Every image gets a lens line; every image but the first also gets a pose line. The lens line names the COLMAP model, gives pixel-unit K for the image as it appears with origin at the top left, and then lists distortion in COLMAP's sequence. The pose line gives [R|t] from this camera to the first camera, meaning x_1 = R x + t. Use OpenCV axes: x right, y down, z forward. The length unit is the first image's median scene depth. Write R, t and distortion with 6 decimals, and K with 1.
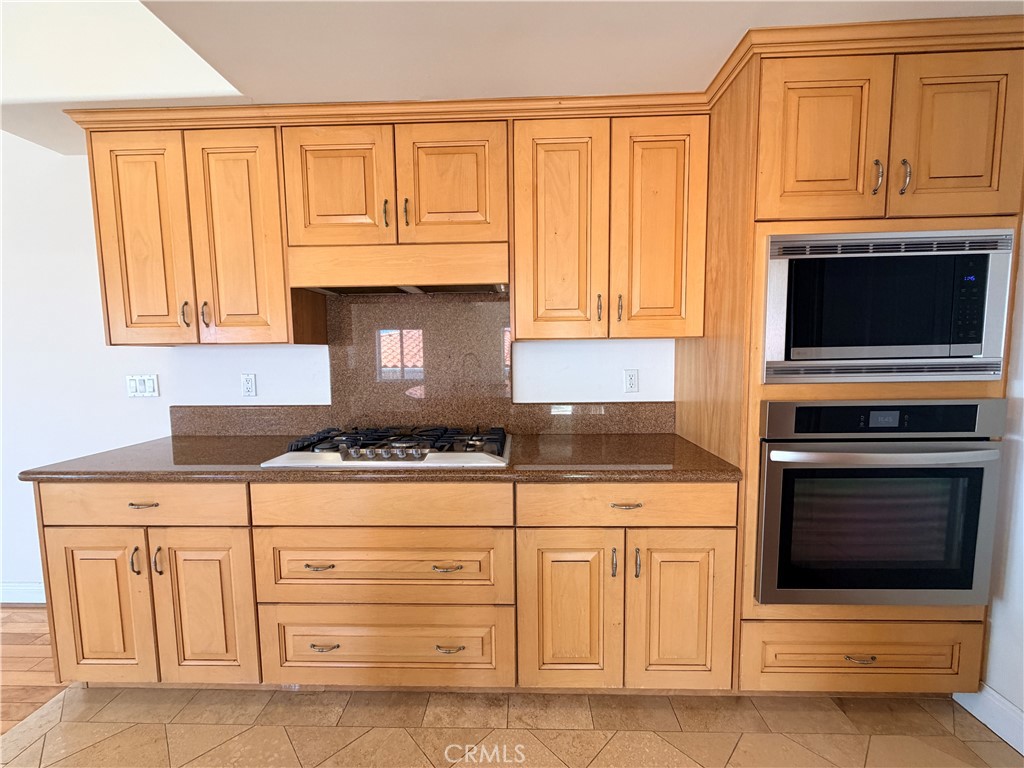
lens RADIAL K [[408.5, 0, 513.2], [0, 408.5, 384.0], [0, 0, 1]] dist [0.002011, 0.000332]
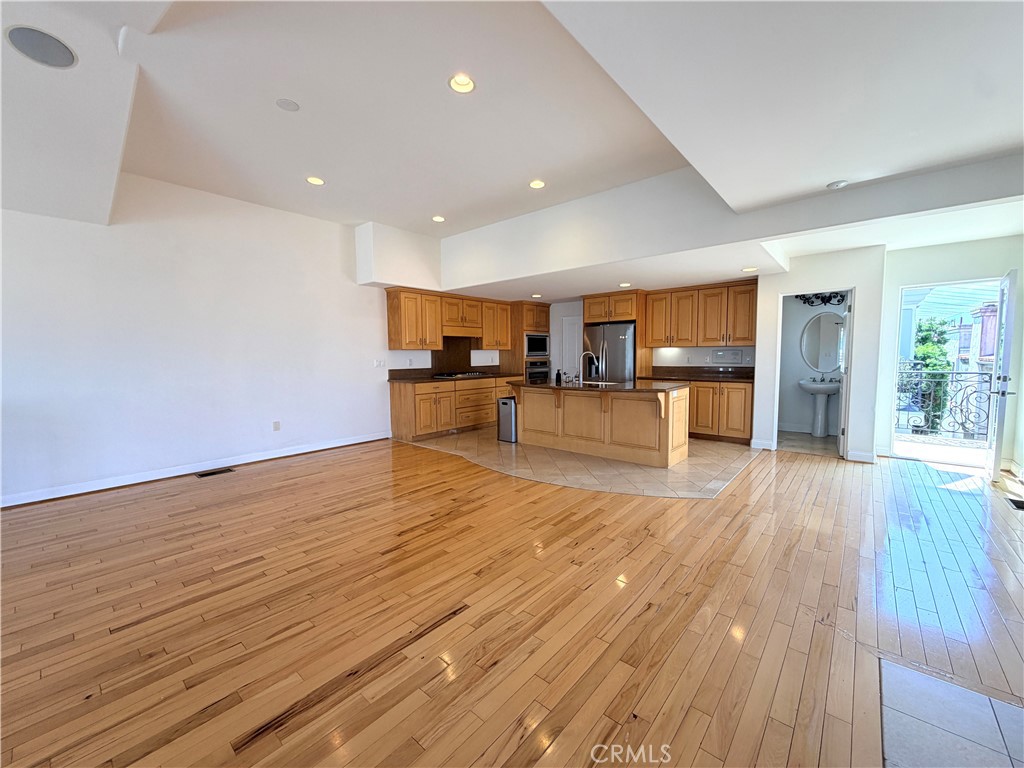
lens RADIAL K [[408.5, 0, 511.2], [0, 408.5, 387.7], [0, 0, 1]] dist [0.002011, 0.000332]
pose [[0.632956, -0.057194, 0.772072, -3.696369], [0.067208, 0.997562, 0.018800, 0.271316], [-0.771265, 0.039990, 0.635256, -2.304413]]
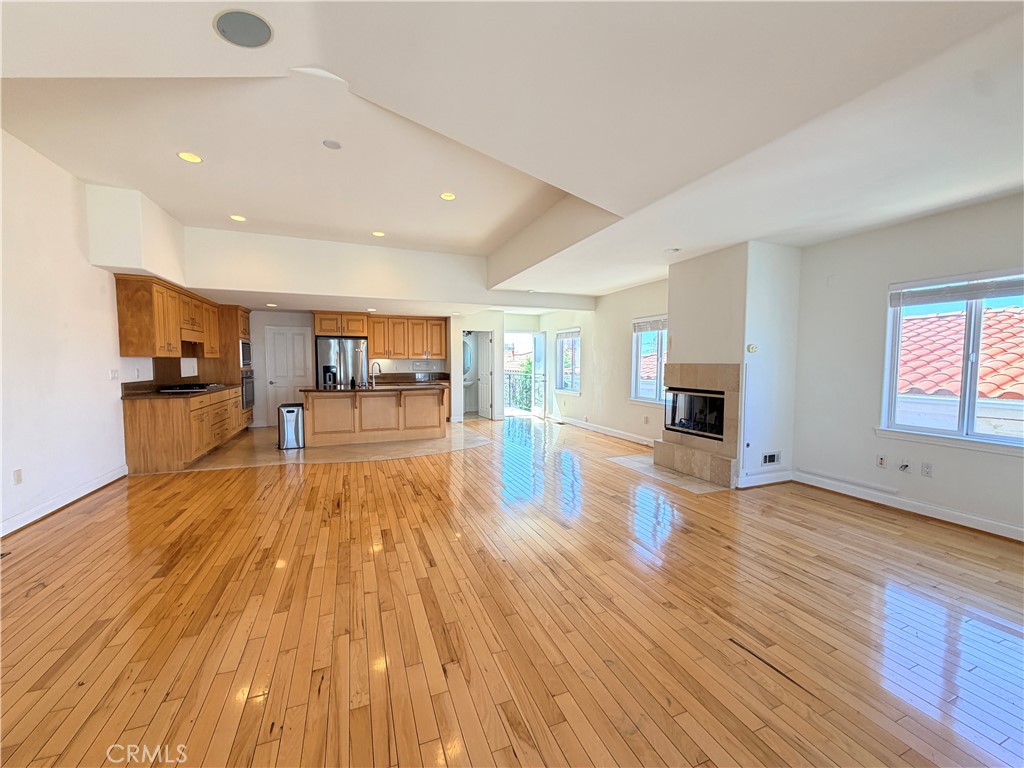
lens RADIAL K [[408.5, 0, 513.3], [0, 408.5, 384.2], [0, 0, 1]] dist [0.002011, 0.000332]
pose [[-0.400346, -0.038449, 0.915557, -5.315046], [0.082327, 0.993570, 0.077724, 0.085952], [-0.912659, 0.106491, -0.394606, -0.106629]]
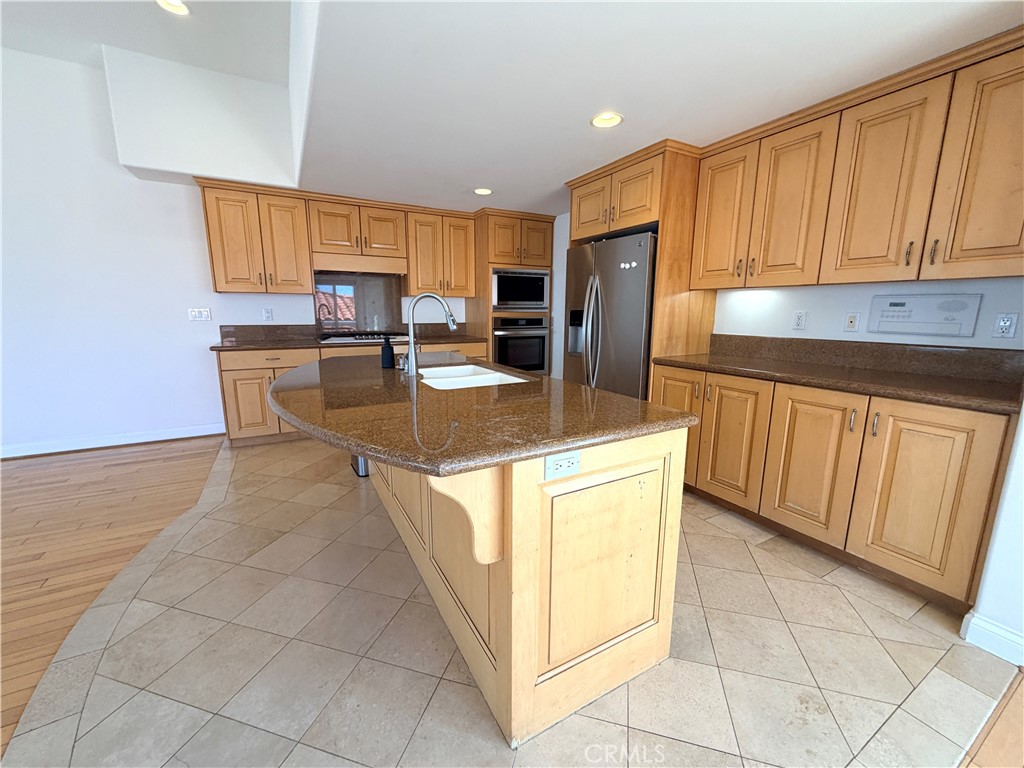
lens RADIAL K [[408.5, 0, 511.0], [0, 408.5, 386.0], [0, 0, 1]] dist [0.002011, 0.000332]
pose [[0.858409, -0.076618, 0.507211, -0.935694], [0.027348, 0.994212, 0.103898, 0.241637], [-0.512236, -0.075315, 0.855536, -1.855723]]
